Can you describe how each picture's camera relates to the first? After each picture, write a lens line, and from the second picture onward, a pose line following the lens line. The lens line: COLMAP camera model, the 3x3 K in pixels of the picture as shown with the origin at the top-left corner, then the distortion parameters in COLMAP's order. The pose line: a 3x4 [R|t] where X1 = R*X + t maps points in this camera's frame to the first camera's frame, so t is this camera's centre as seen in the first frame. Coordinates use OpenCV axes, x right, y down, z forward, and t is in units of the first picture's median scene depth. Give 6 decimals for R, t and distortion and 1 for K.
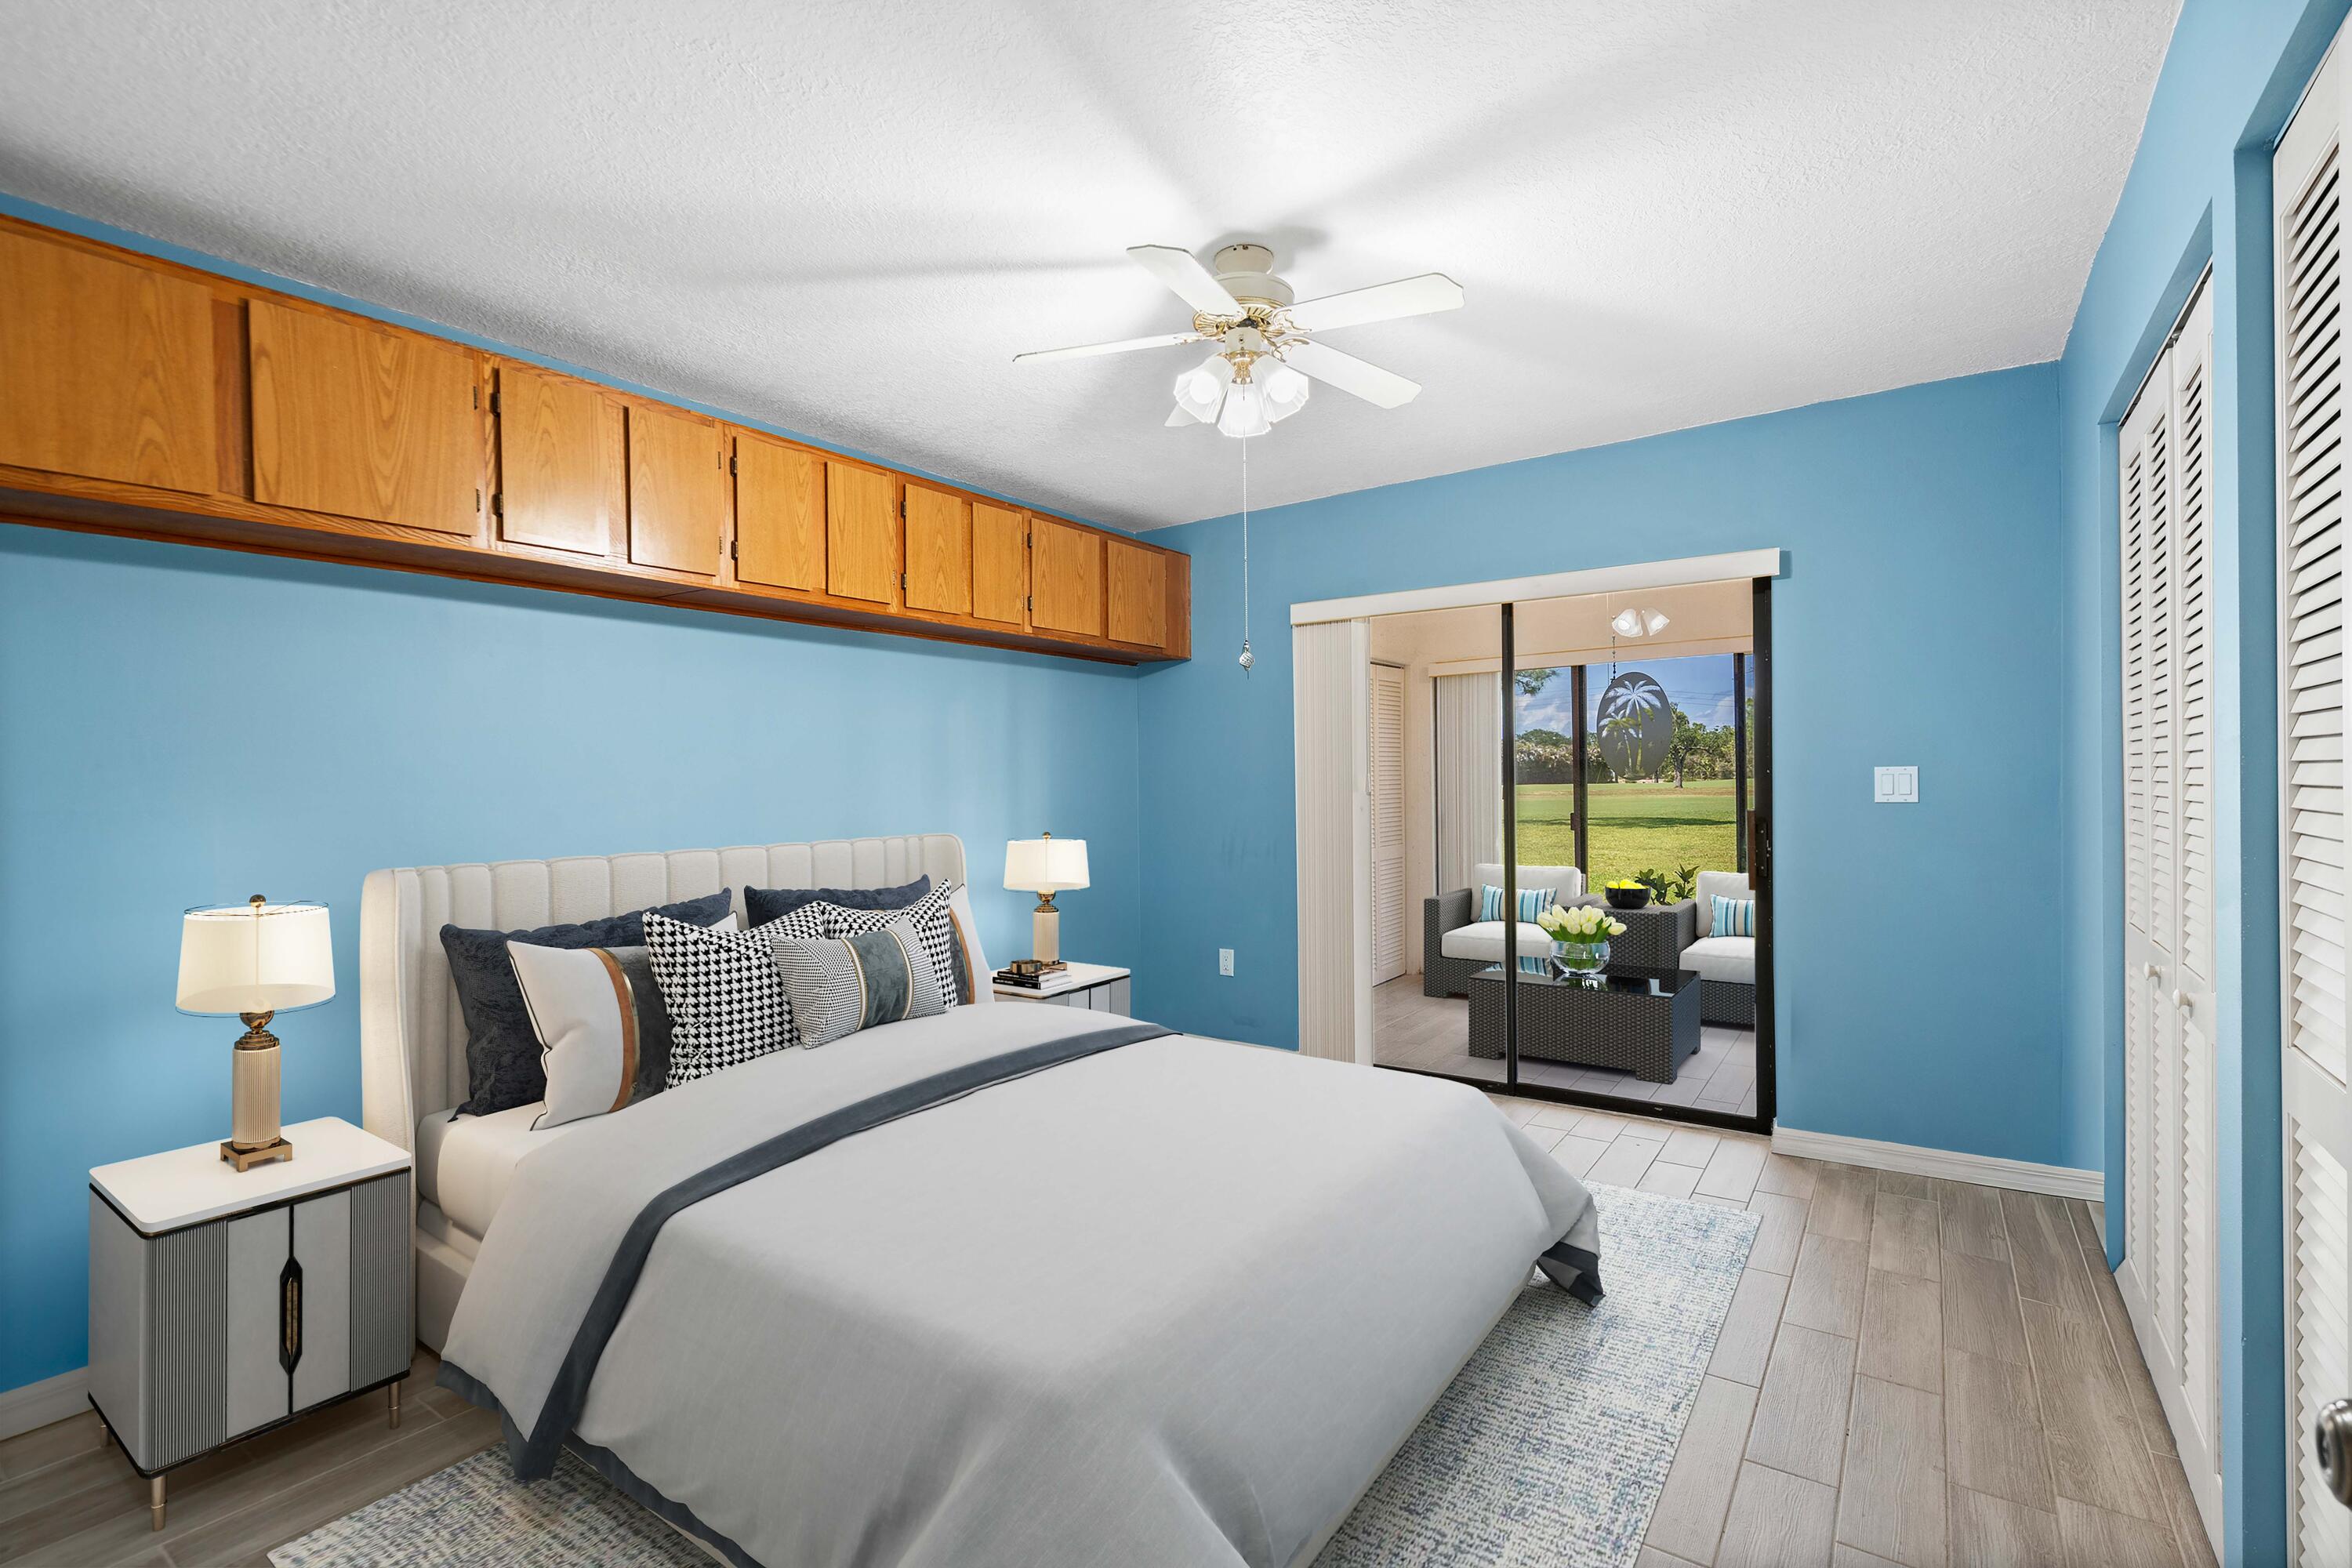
lens RADIAL K [[1078.1, 0, 1167.3], [0, 1078.1, 784.4], [0, 0, 1]] dist [-0.002921, 0.001347]
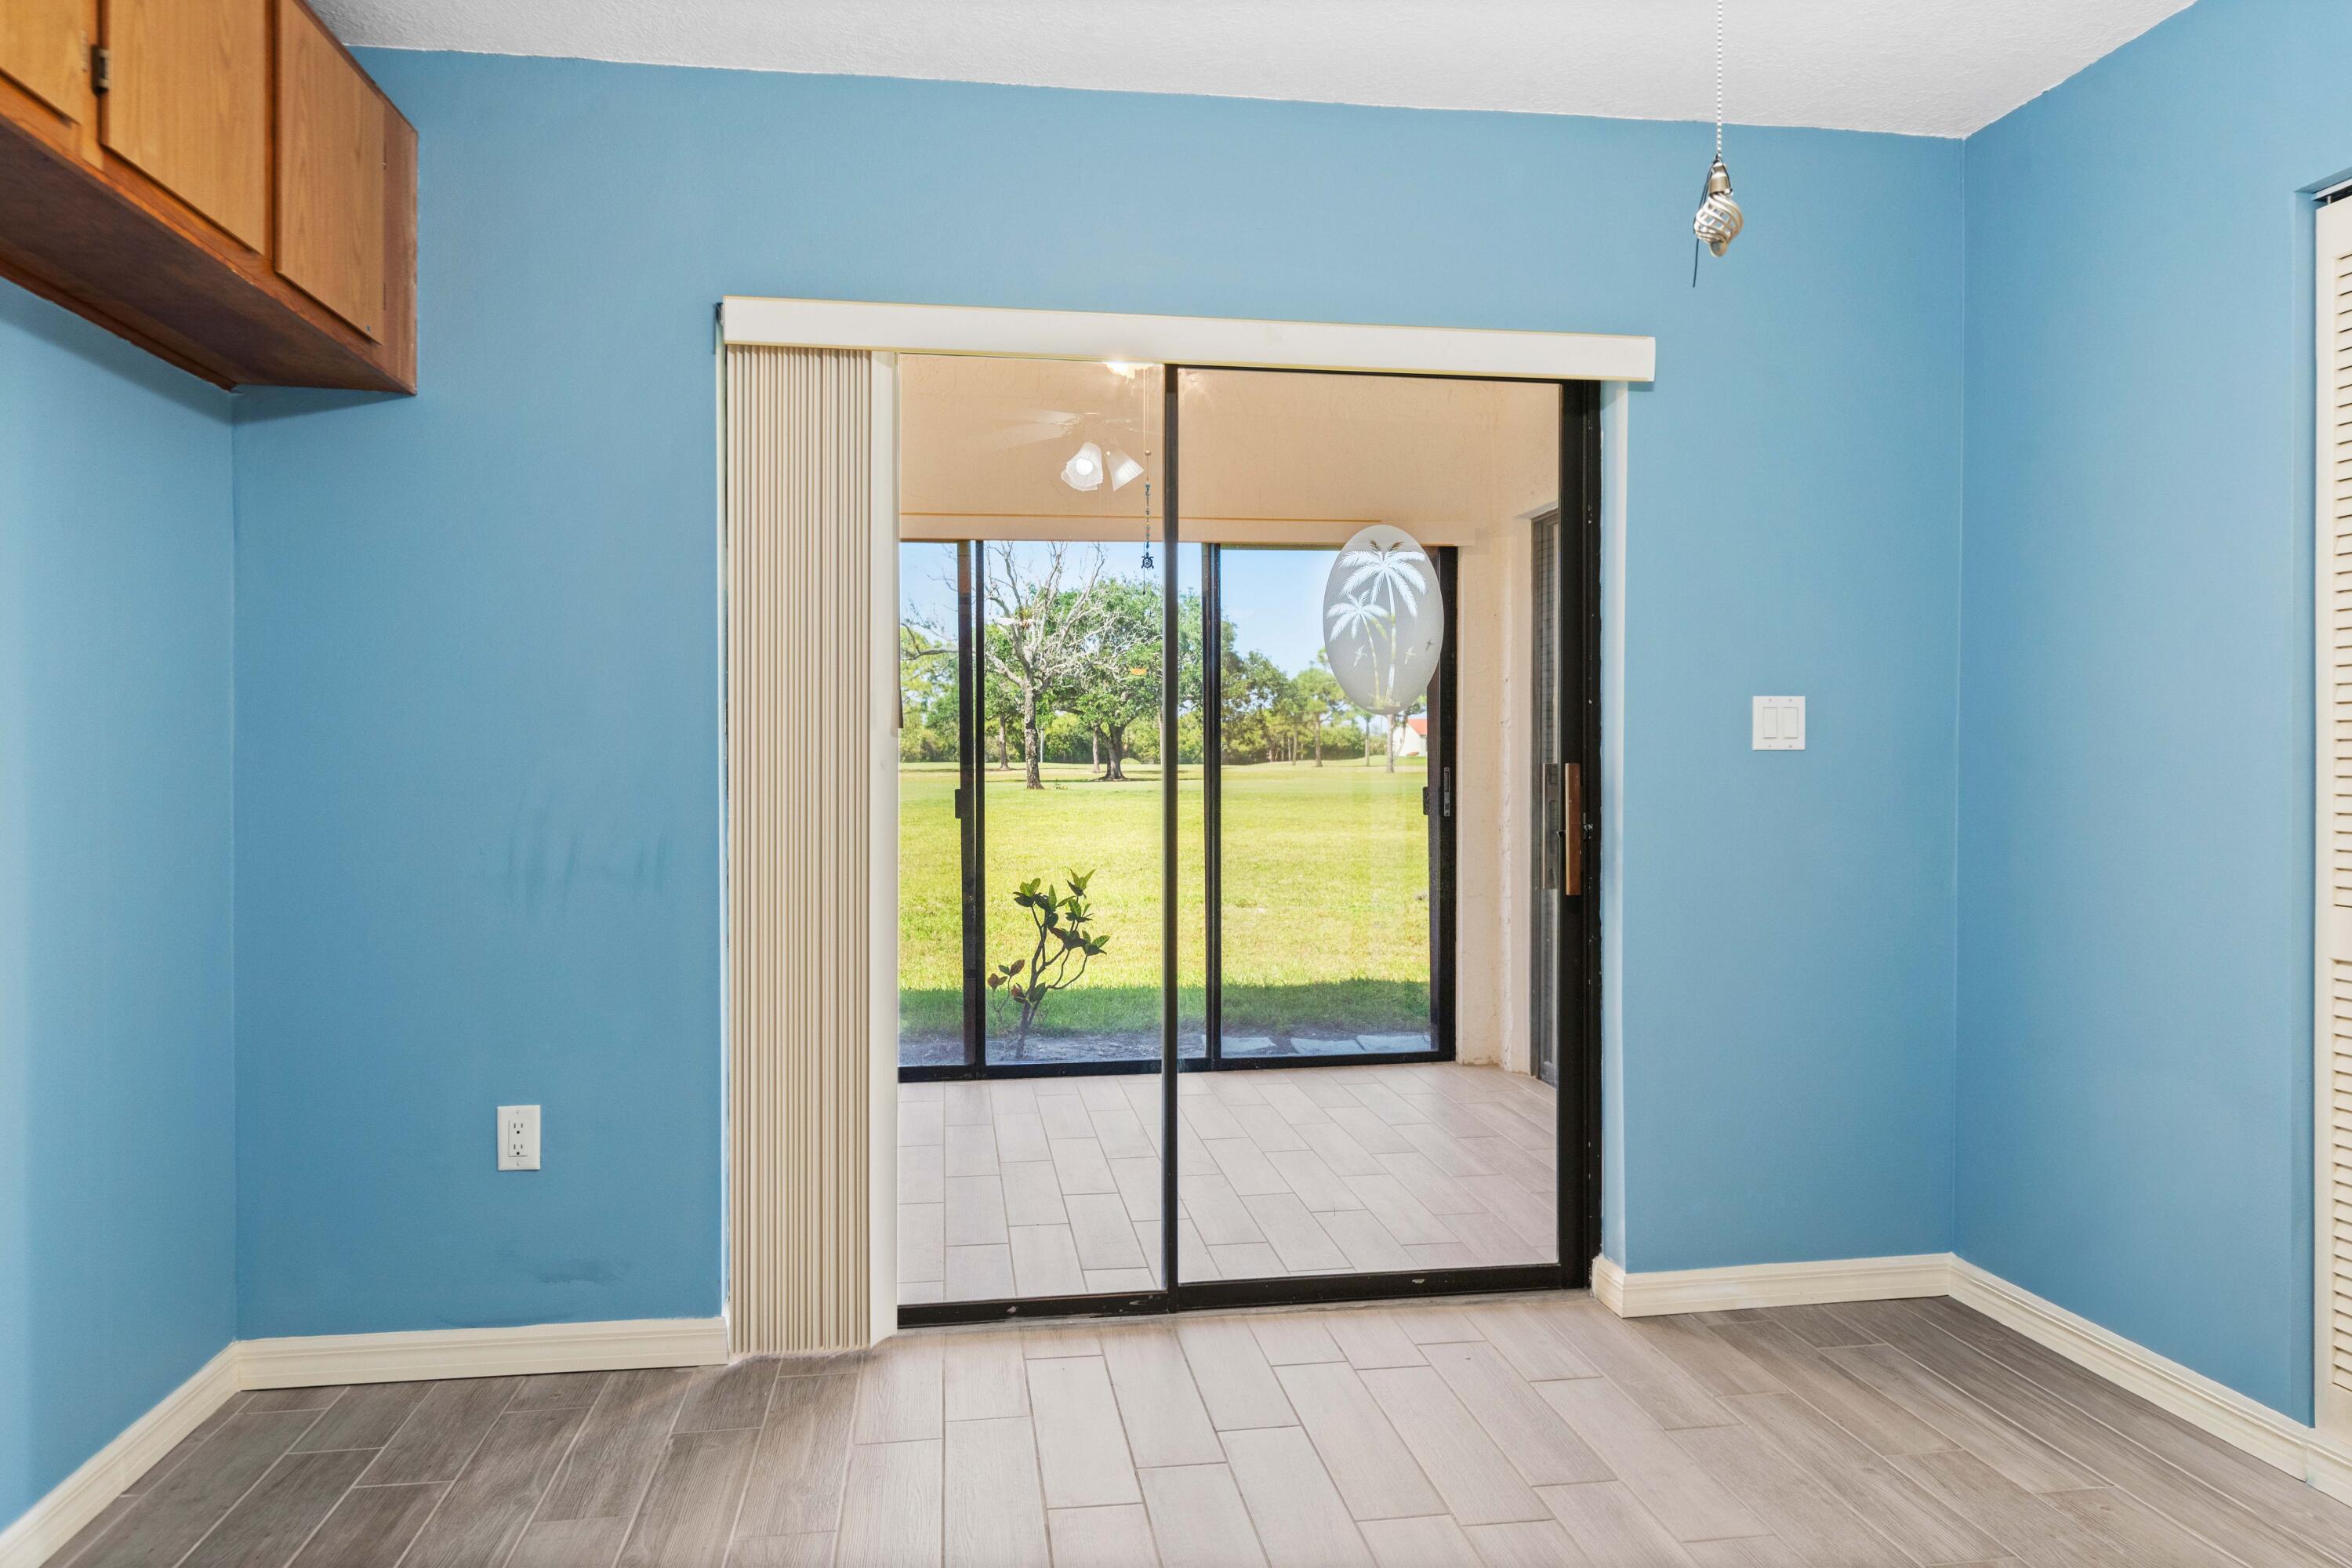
lens RADIAL K [[1560.9, 0, 1175.2], [0, 1560.9, 773.7], [0, 0, 1]] dist [0.007462, -0.002691]
pose [[0.717140, 0.006160, 0.696902, -0.236068], [-0.007376, 0.999972, -0.001248, 0.031492], [-0.696890, -0.004245, 0.717166, 0.509215]]
